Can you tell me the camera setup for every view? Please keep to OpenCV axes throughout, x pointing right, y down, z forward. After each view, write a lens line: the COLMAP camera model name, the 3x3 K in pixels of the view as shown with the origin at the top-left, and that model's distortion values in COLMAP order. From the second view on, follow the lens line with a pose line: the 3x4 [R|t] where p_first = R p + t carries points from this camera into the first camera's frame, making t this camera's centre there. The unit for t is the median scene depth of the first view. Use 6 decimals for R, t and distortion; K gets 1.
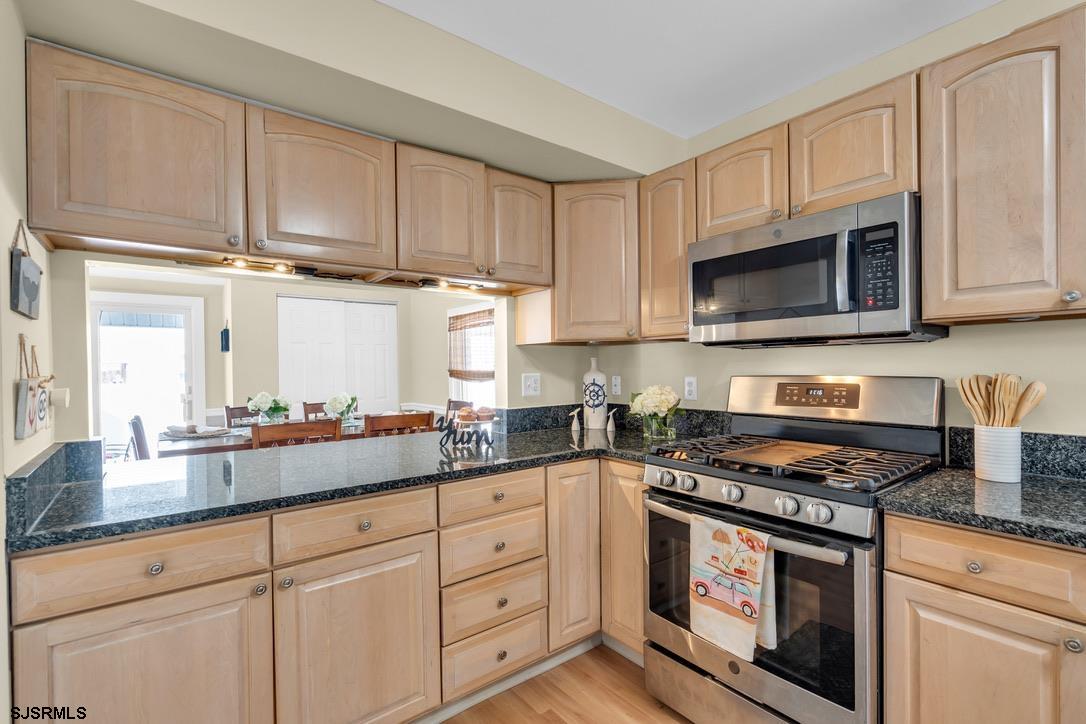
lens RADIAL K [[491.8, 0, 548.7], [0, 491.8, 369.5], [0, 0, 1]] dist [-0.009253, 0.002852]
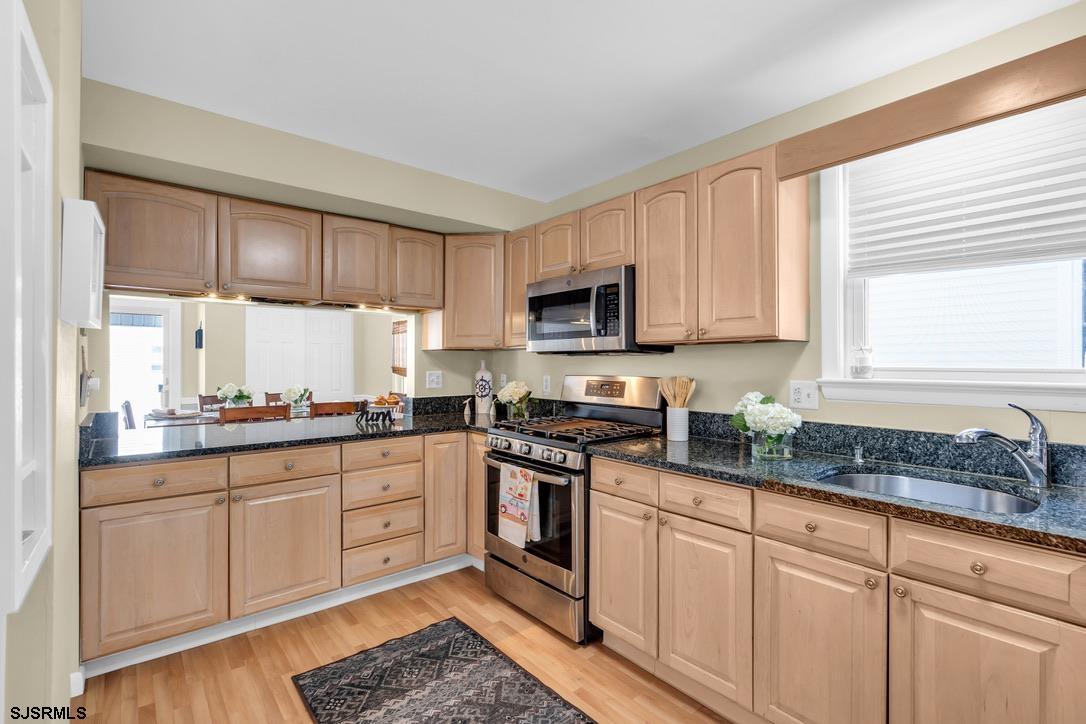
lens RADIAL K [[491.8, 0, 546.0], [0, 491.8, 361.7], [0, 0, 1]] dist [-0.009253, 0.002852]
pose [[0.999266, 0.013184, 0.035961, 0.326615], [-0.012863, 0.999876, -0.009135, -0.014618], [-0.036077, 0.008666, 0.999311, -0.514497]]
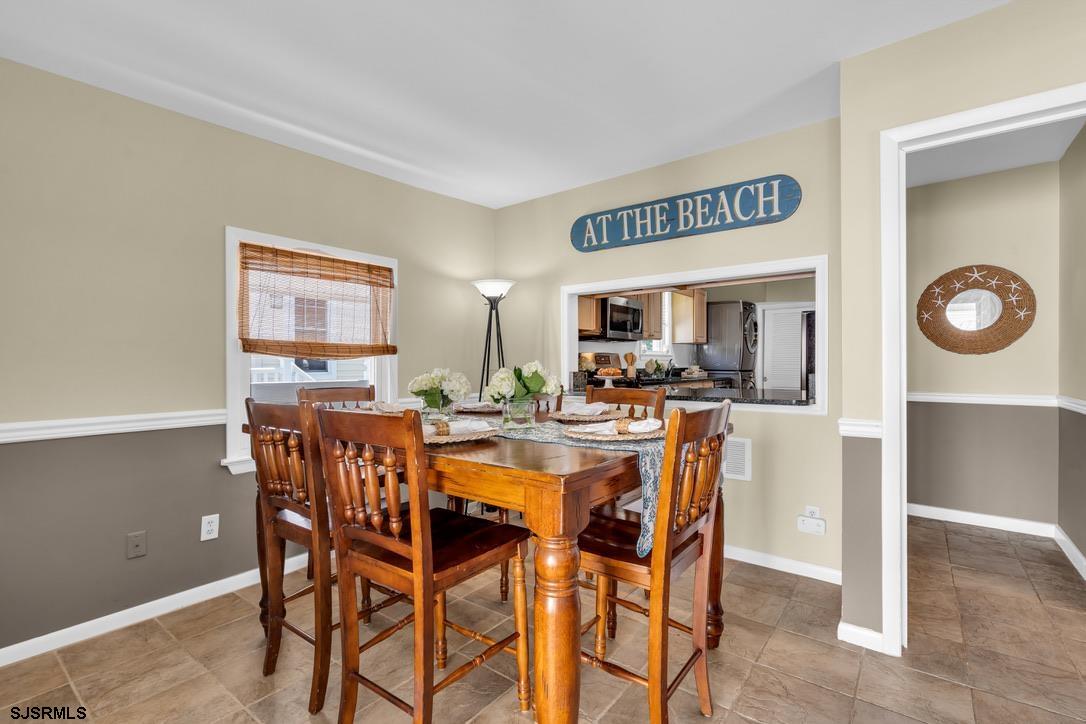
lens RADIAL K [[491.8, 0, 544.3], [0, 491.8, 363.3], [0, 0, 1]] dist [-0.009253, 0.002852]
pose [[-0.253341, 0.003281, 0.967372, -1.618051], [0.010666, 0.999943, -0.000599, 0.064933], [-0.967318, 0.010166, -0.253361, 1.586847]]
